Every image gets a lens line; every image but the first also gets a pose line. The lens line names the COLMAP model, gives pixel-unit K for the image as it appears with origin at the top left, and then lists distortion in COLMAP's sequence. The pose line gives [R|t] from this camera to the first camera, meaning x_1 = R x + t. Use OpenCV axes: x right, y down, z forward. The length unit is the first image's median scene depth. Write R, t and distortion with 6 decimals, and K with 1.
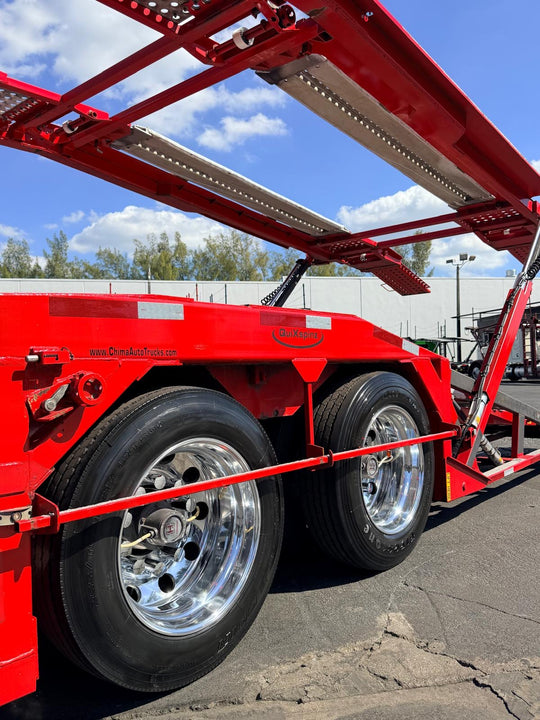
lens RADIAL K [[606.5, 0, 272.1], [0, 606.5, 362.0], [0, 0, 1]] dist [0.031478, -0.020011]
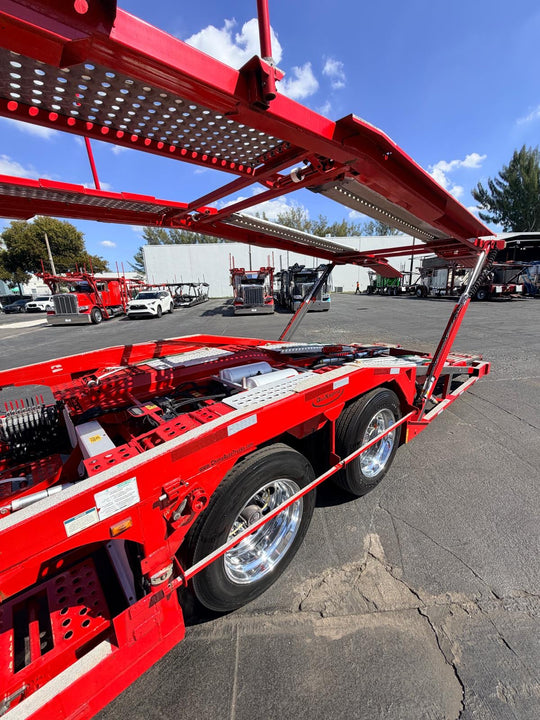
lens RADIAL K [[285.2, 0, 269.8], [0, 285.2, 357.4], [0, 0, 1]] dist [0.000229, -0.000111]
pose [[0.990308, 0.024890, -0.136637, -0.008430], [0.013012, 0.962856, 0.269700, -0.291666], [0.138274, -0.268864, 0.953201, 0.213259]]
